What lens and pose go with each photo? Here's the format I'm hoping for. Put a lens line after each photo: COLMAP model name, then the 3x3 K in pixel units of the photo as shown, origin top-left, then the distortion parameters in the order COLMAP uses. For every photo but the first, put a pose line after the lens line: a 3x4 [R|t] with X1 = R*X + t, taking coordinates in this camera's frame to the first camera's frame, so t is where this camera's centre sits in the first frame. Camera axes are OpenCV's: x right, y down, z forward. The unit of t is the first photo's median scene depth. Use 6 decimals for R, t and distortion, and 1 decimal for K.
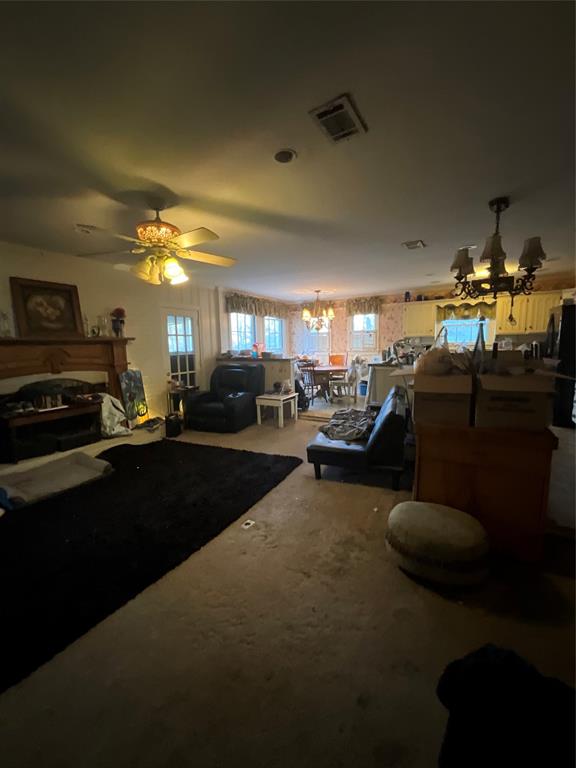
lens RADIAL K [[309.6, 0, 284.1], [0, 309.6, 383.4], [0, 0, 1]] dist [-0.000960, 0.000743]
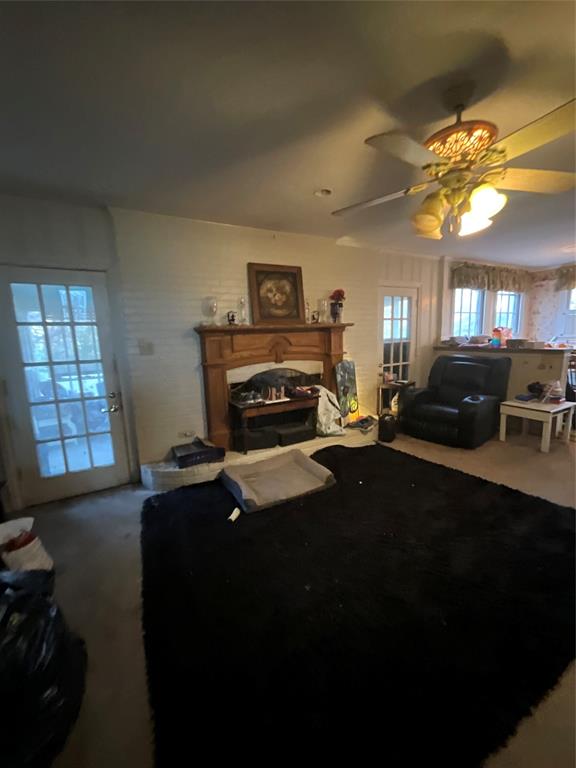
lens RADIAL K [[309.6, 0, 289.6], [0, 309.6, 384.6], [0, 0, 1]] dist [-0.000960, 0.000743]
pose [[0.863035, 0.076028, -0.499389, -0.191748], [-0.049767, 0.996596, 0.065717, -0.024952], [0.502686, -0.031863, 0.863882, 0.158937]]
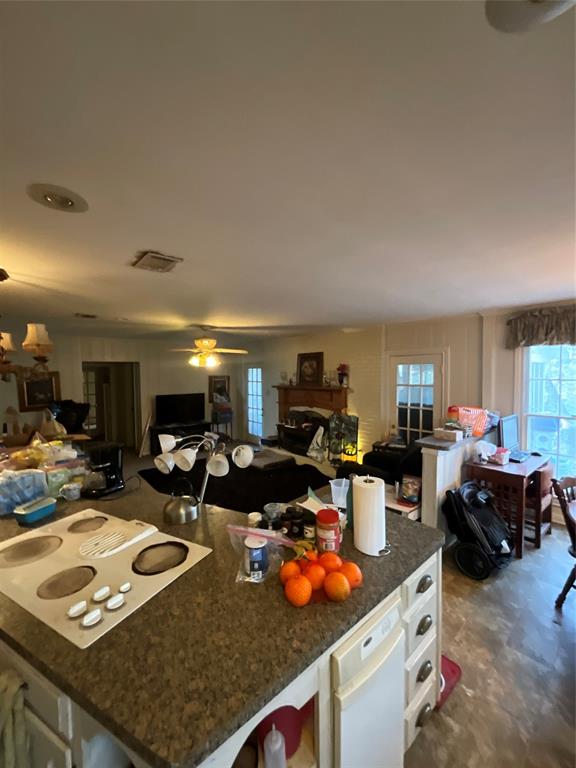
lens RADIAL K [[309.6, 0, 288.2], [0, 309.6, 385.9], [0, 0, 1]] dist [-0.000960, 0.000743]
pose [[-0.305860, 0.072977, -0.949276, 0.720717], [-0.097450, 0.989422, 0.107462, -0.265560], [0.947076, 0.125375, -0.295513, 1.161465]]
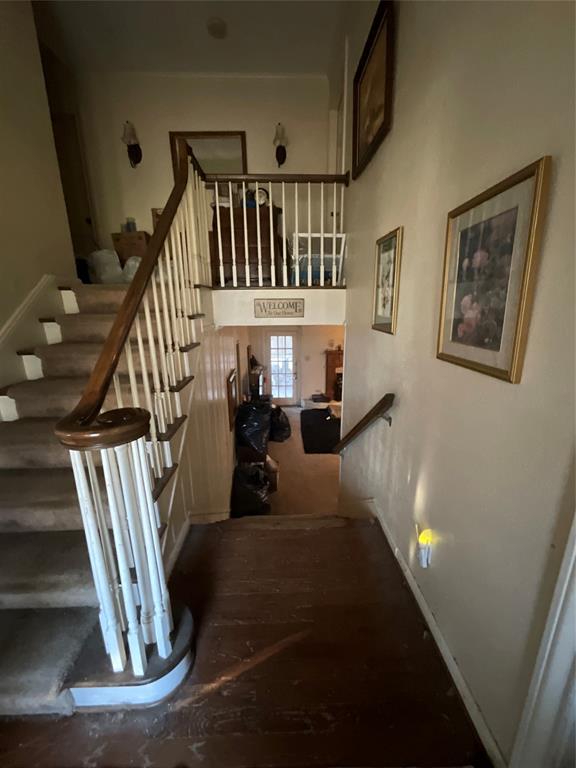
lens RADIAL K [[309.6, 0, 287.8], [0, 309.6, 385.7], [0, 0, 1]] dist [-0.000960, 0.000743]
pose [[0.525400, 0.224402, -0.820730, 0.697006], [-0.102437, 0.974261, 0.200804, -0.242967], [0.844666, -0.021429, 0.534864, -0.508114]]
